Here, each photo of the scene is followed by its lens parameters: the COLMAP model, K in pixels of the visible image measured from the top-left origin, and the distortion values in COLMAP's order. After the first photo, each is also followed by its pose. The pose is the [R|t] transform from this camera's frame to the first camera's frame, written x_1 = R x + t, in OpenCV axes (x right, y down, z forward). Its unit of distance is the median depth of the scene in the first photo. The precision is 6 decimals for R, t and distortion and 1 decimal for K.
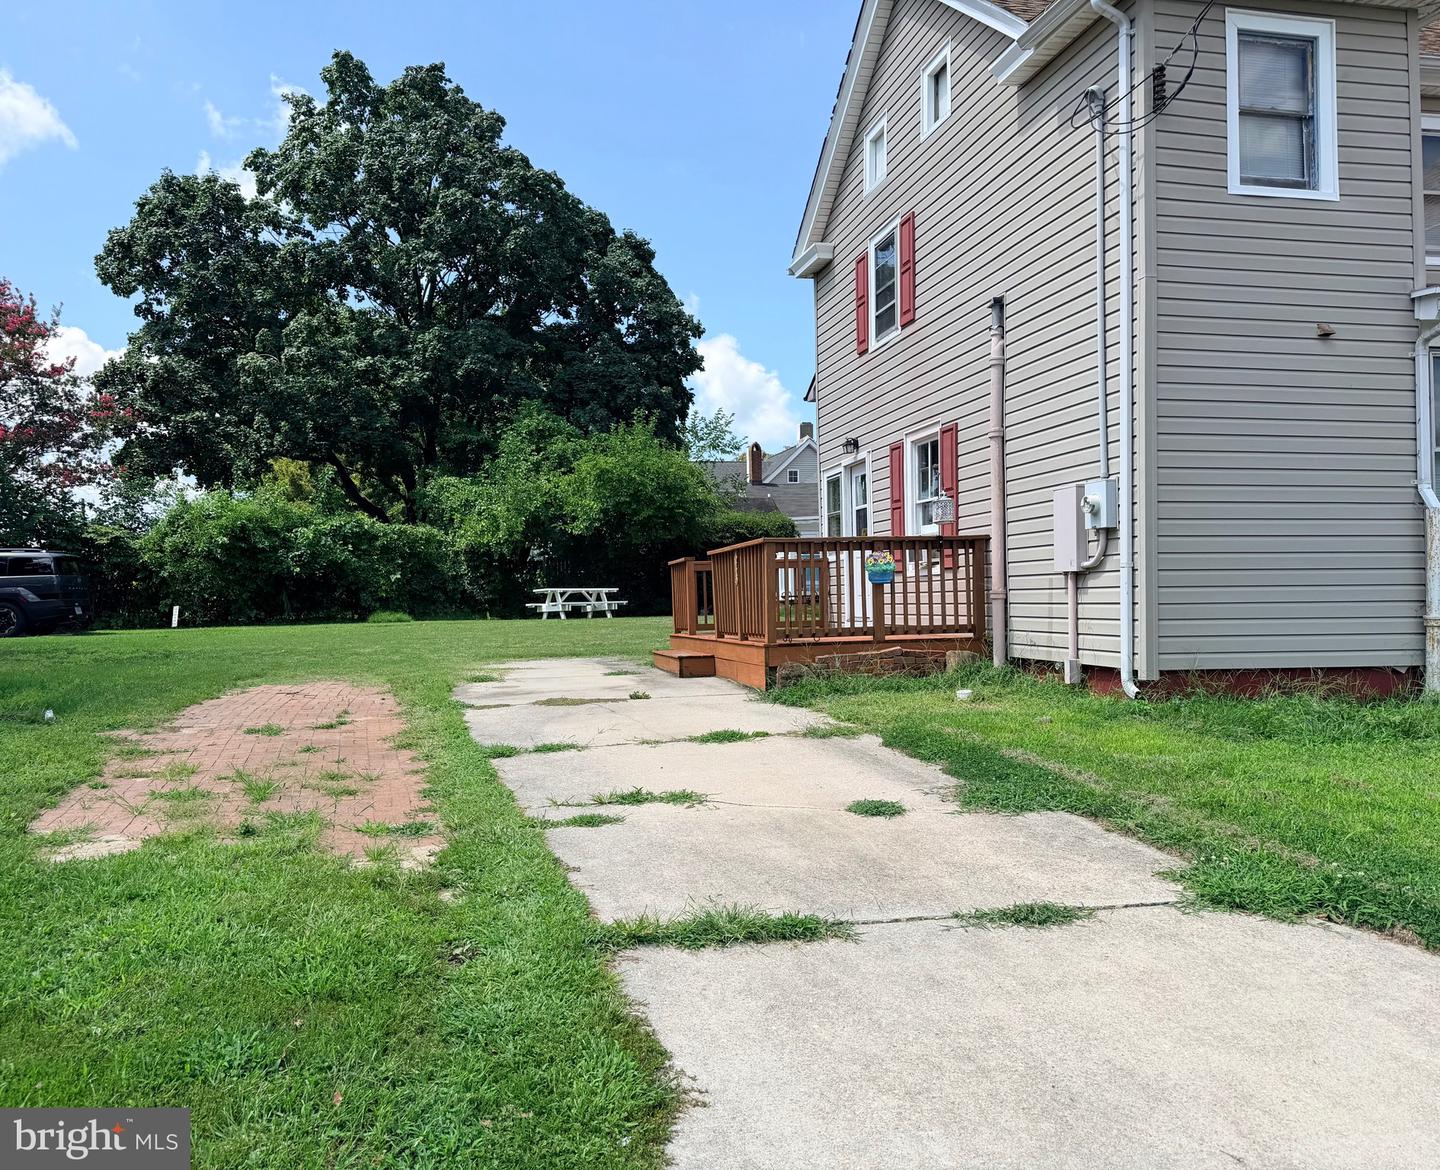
lens RADIAL K [[1153.0, 0, 709.1], [0, 1153.0, 595.9], [0, 0, 1]] dist [0.028417, -0.033479]
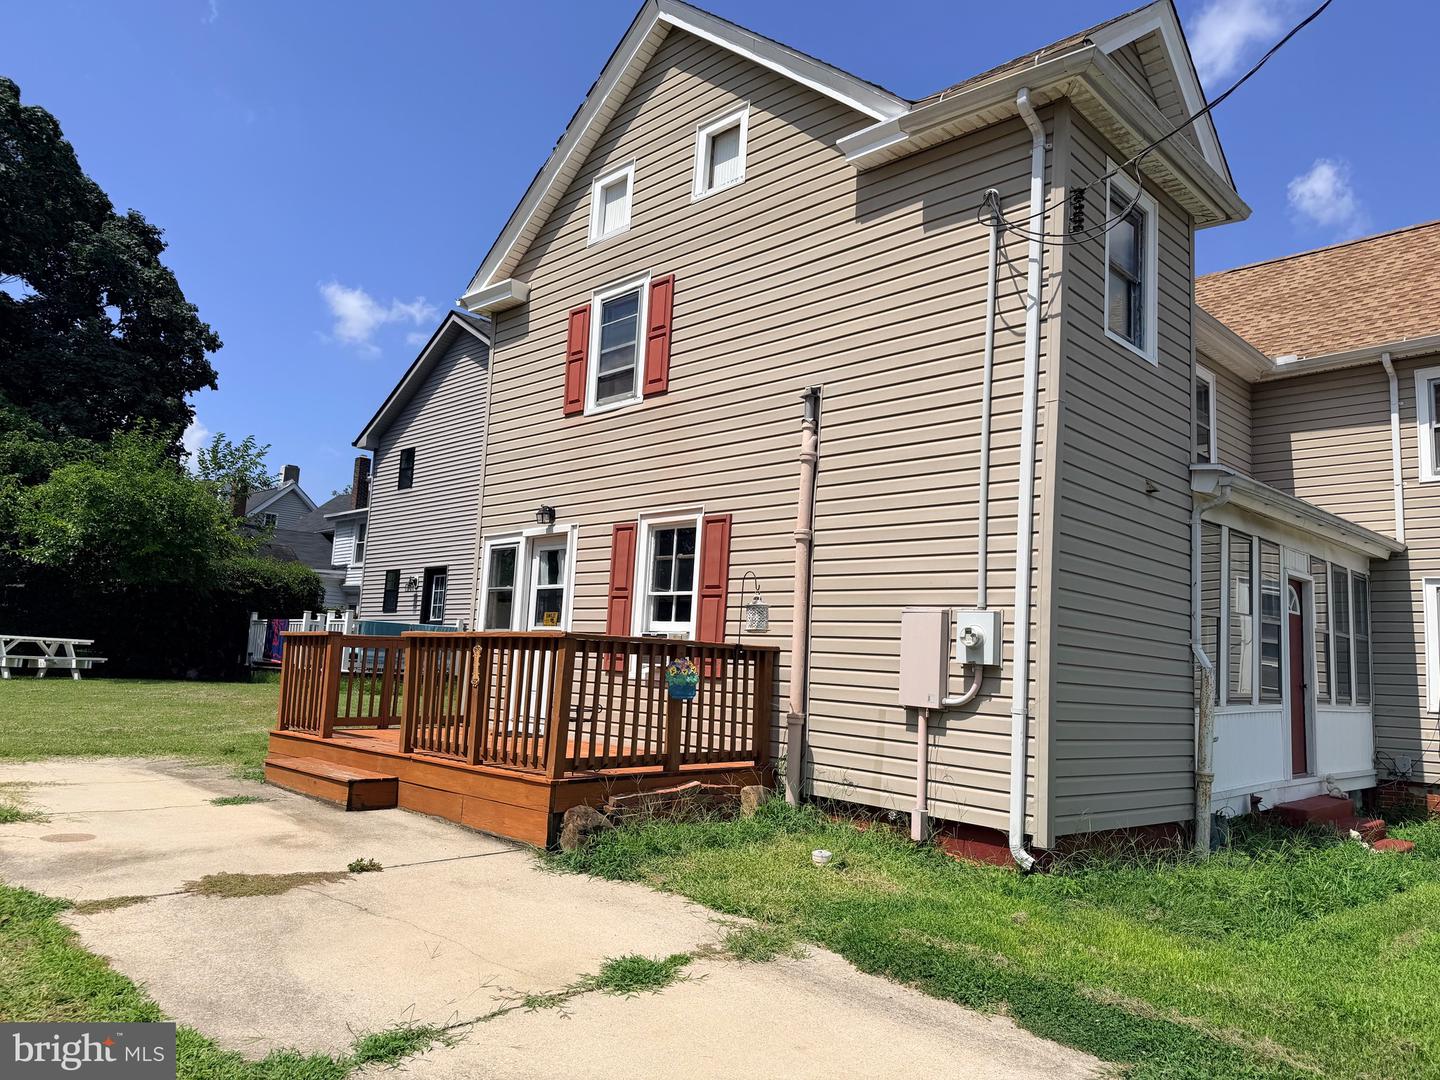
lens RADIAL K [[1001.8, 0, 731.0], [0, 1001.8, 535.2], [0, 0, 1]] dist [0.088057, -0.083044]
pose [[0.829238, 0.134542, 0.542460, -0.175142], [-0.073955, 0.988472, -0.132112, -0.028020], [-0.553981, 0.069435, 0.829629, 0.317748]]
